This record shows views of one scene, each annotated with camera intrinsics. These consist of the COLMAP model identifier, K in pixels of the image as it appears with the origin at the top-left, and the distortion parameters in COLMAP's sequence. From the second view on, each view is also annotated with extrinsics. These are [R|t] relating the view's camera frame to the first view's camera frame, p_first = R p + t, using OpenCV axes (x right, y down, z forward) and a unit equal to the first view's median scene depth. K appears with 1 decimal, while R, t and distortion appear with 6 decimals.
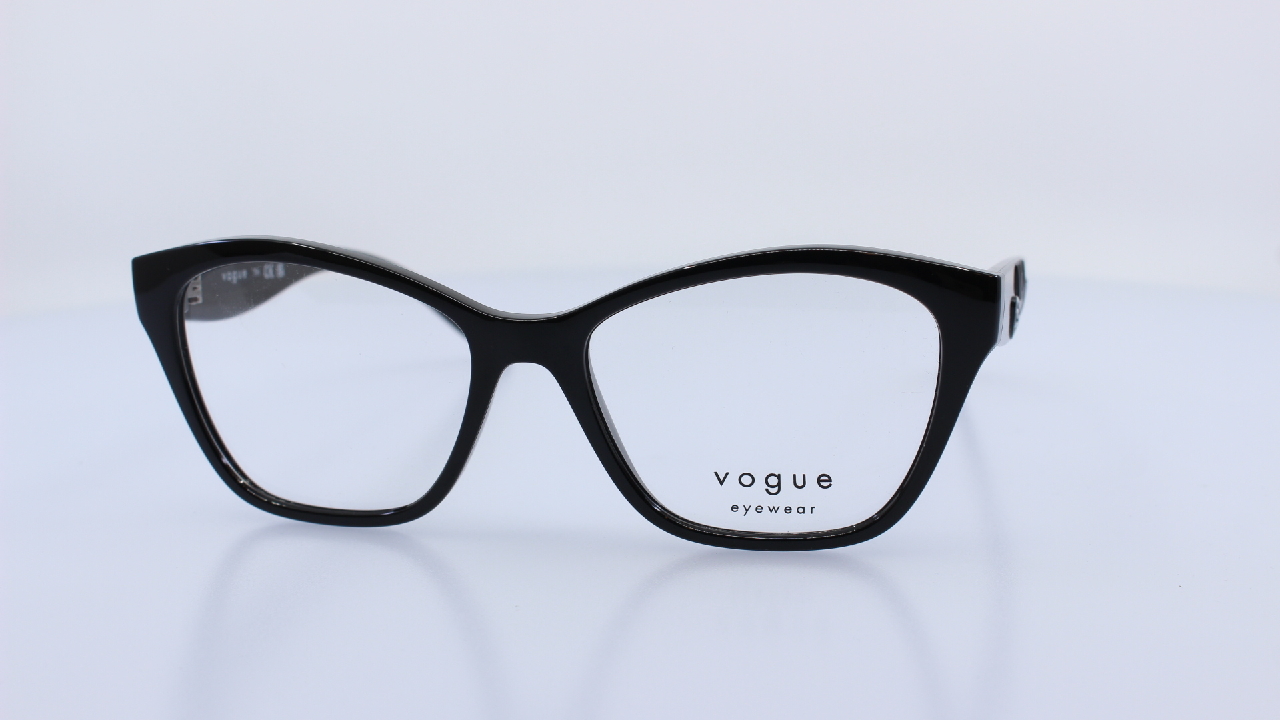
lens RADIAL K [[2175.3, 0, 640.3], [0, 2175.3, 362.0], [0, 0, 1]] dist [-0.990694, 0.000000]
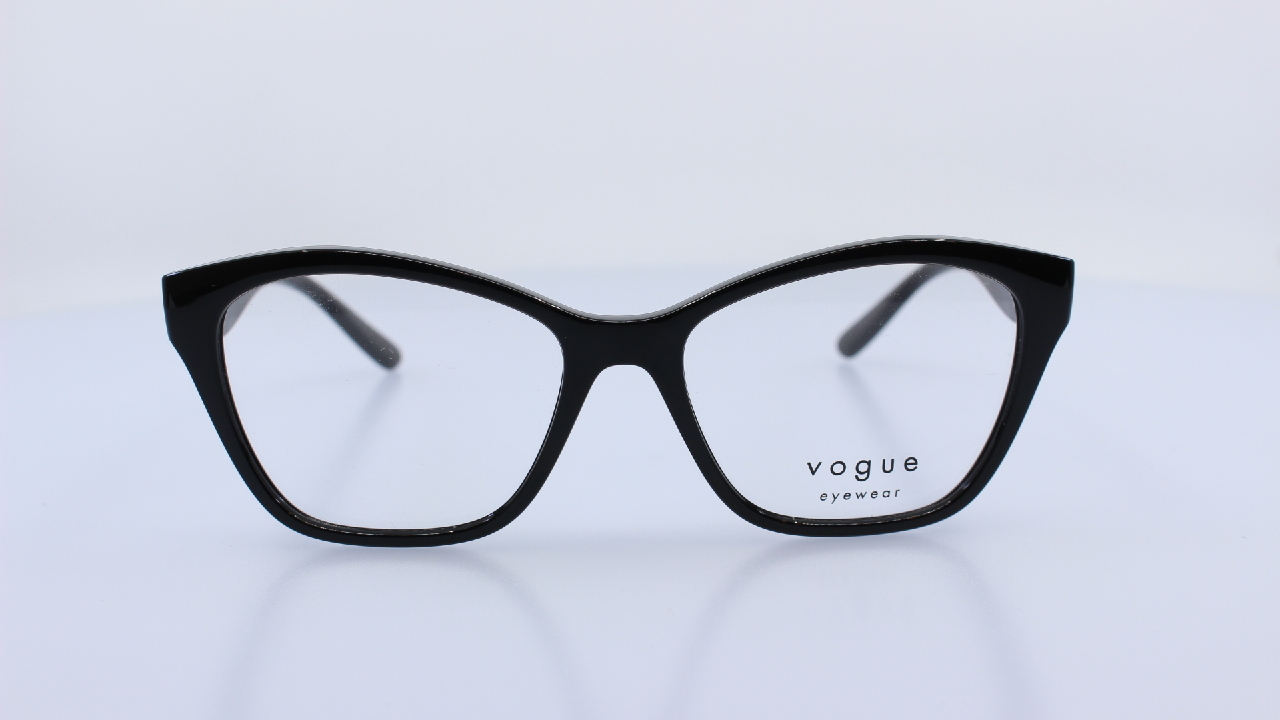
lens RADIAL K [[2175.3, 0, 639.2], [0, 2175.3, 359.9], [0, 0, 1]] dist [-0.990694, 0.000000]
pose [[0.966242, -0.053655, 0.251987, -0.293577], [0.052787, 0.998554, 0.010209, -0.011813], [-0.252171, 0.003437, 0.967677, 0.041388]]
